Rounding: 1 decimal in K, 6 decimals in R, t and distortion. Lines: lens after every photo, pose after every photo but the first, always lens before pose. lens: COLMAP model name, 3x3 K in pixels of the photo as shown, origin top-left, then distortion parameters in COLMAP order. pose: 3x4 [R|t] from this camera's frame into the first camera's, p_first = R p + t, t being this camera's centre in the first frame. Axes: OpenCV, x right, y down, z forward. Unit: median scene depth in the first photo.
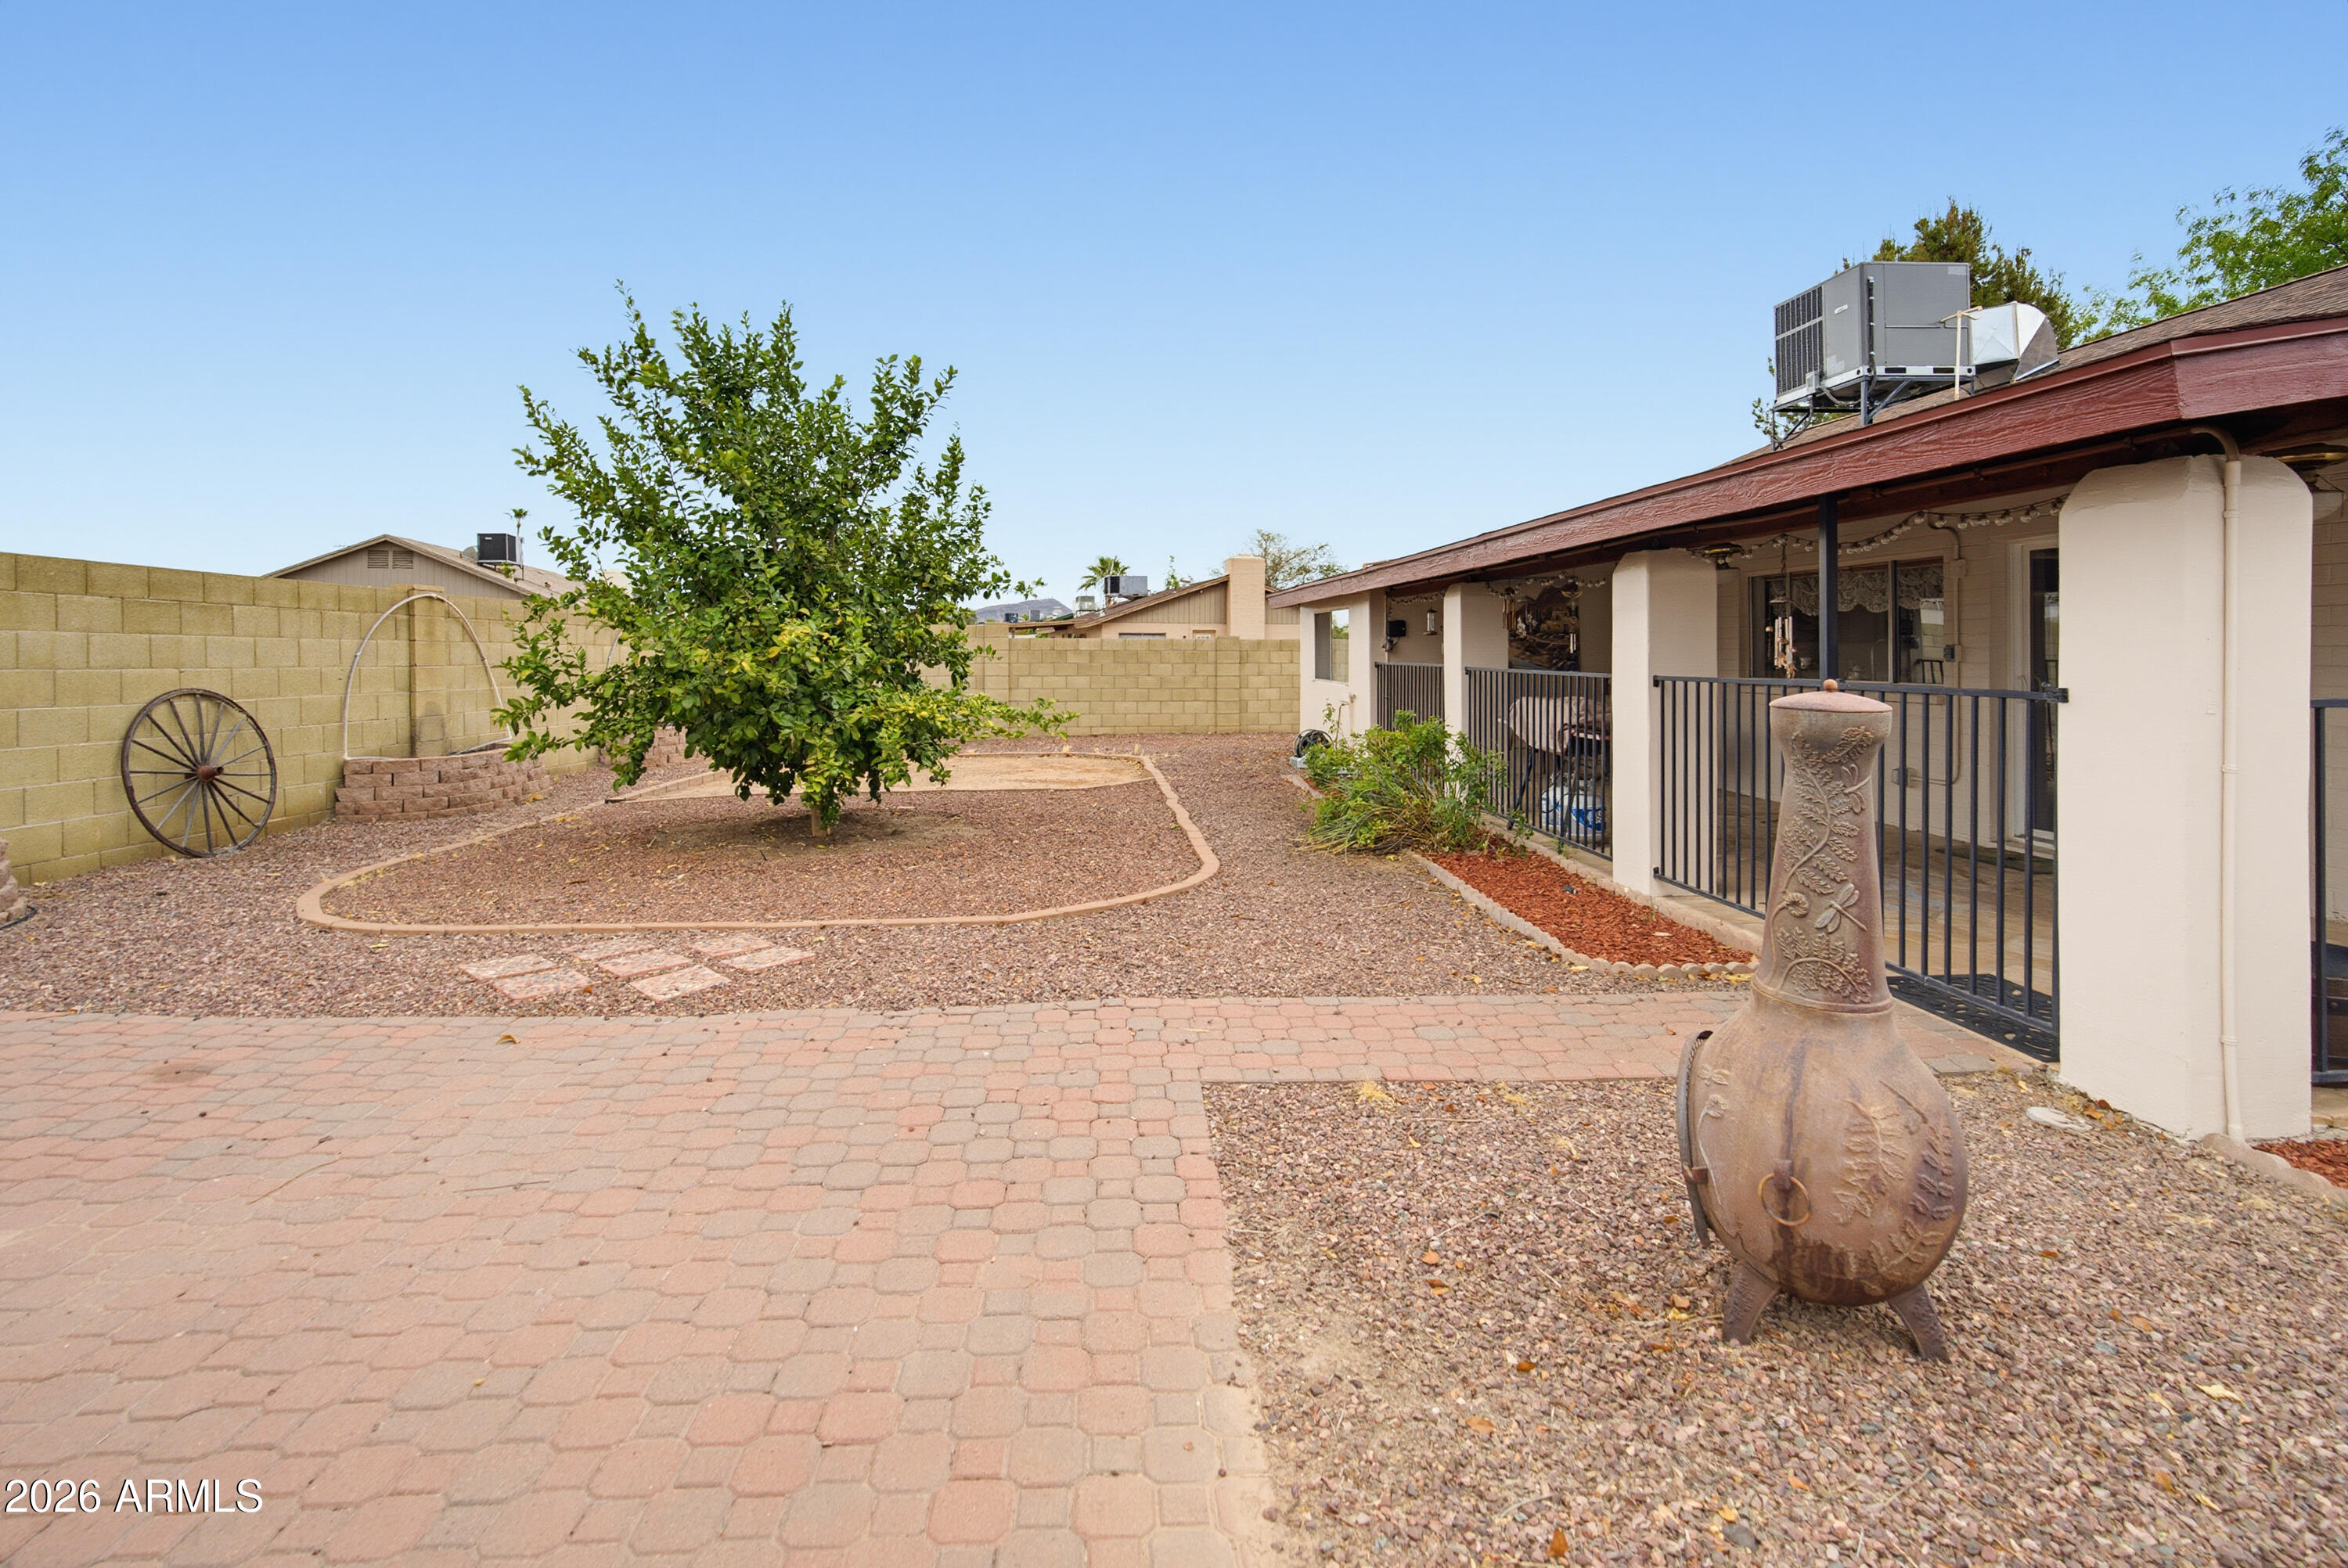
lens RADIAL K [[1097.6, 0, 1178.0], [0, 1097.6, 652.9], [0, 0, 1]] dist [-0.000826, 0.003619]
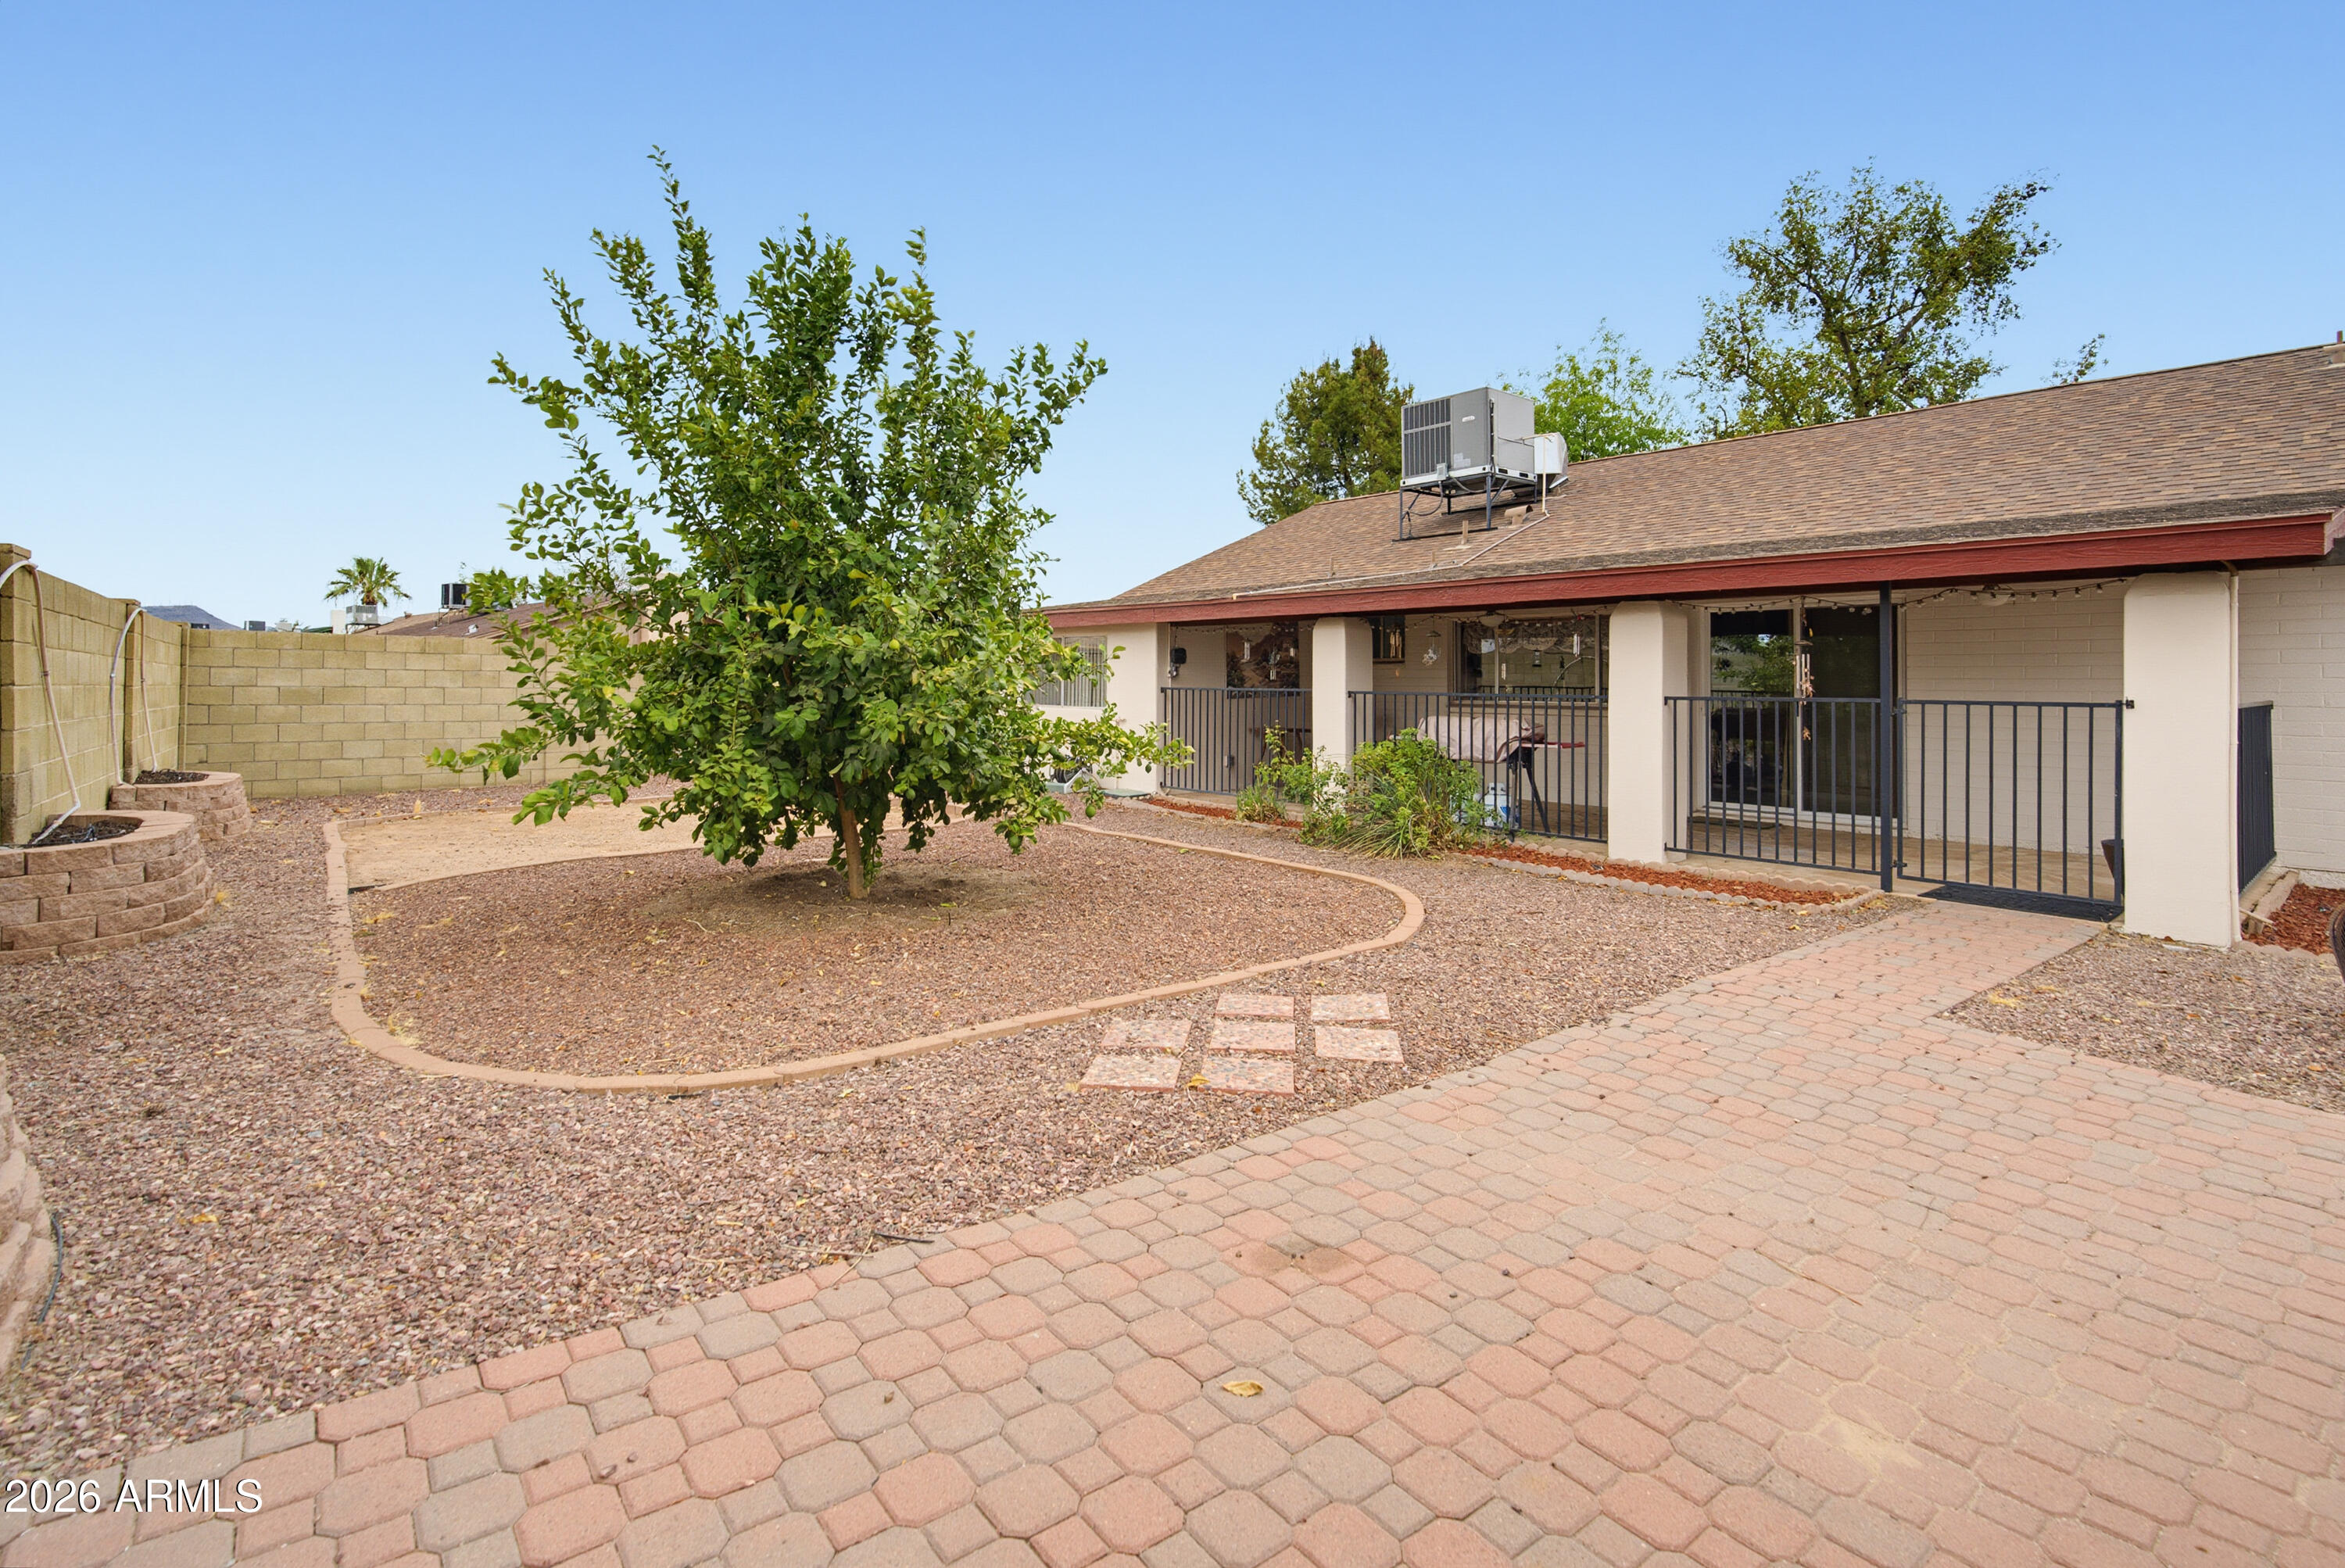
lens RADIAL K [[1096.4, 0, 1150.2], [0, 1096.4, 675.5], [0, 0, 1]] dist [-0.000826, 0.003619]
pose [[0.817047, 0.010942, 0.576467, -0.451205], [-0.007126, 0.999935, -0.008880, 0.006287], [-0.576527, 0.003148, 0.817072, 0.154577]]
